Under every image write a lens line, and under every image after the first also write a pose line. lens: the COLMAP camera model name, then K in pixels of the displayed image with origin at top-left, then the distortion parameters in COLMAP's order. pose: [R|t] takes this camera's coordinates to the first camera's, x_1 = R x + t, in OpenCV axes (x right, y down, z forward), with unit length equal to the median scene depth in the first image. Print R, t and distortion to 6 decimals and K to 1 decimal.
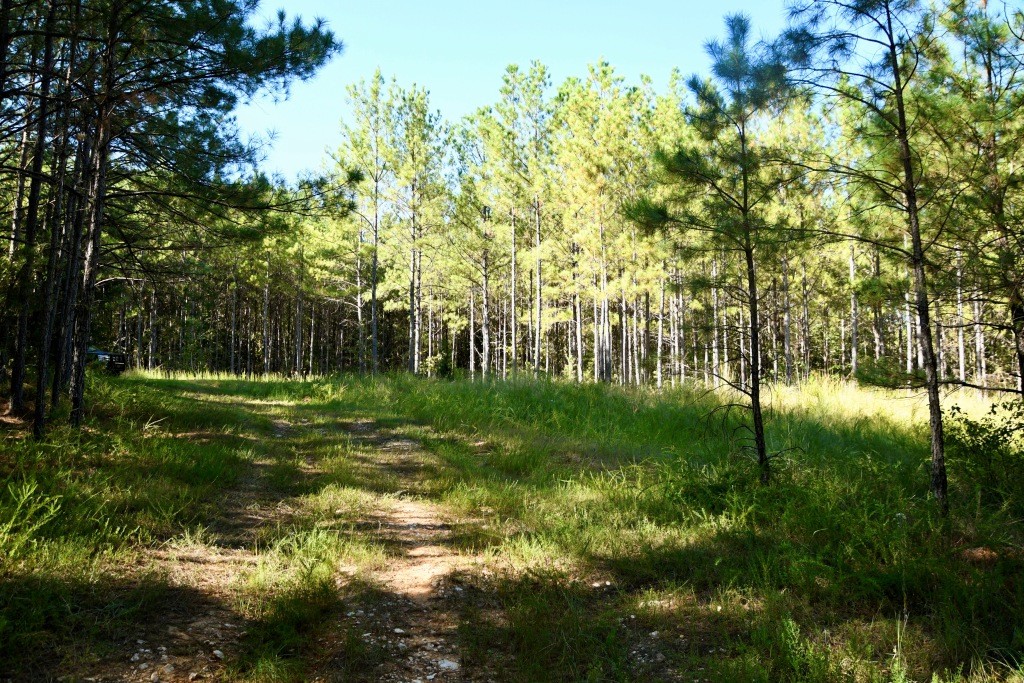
lens RADIAL K [[785.3, 0, 512.0], [0, 785.3, 341.5], [0, 0, 1]] dist [-0.201042, 0.000341]
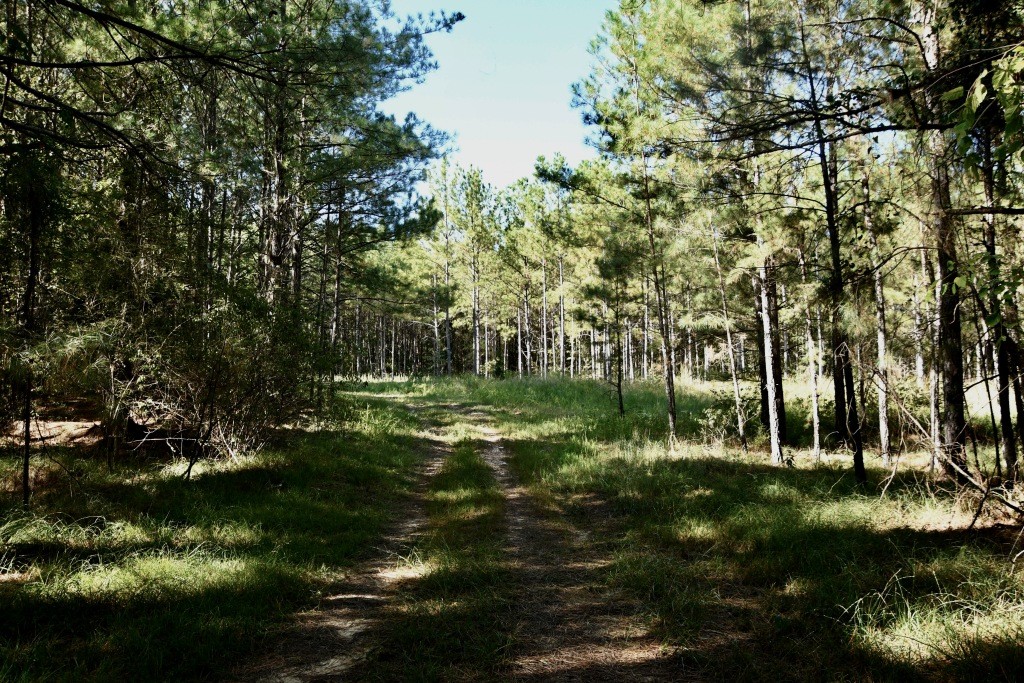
lens RADIAL K [[800.9, 0, 512.0], [0, 800.9, 341.5], [0, 0, 1]] dist [0.000489, -0.000014]
pose [[0.997475, -0.019688, -0.068239, 0.037090], [0.020342, 0.999754, 0.008895, -0.029030], [0.068047, -0.010261, 0.997629, -0.430584]]
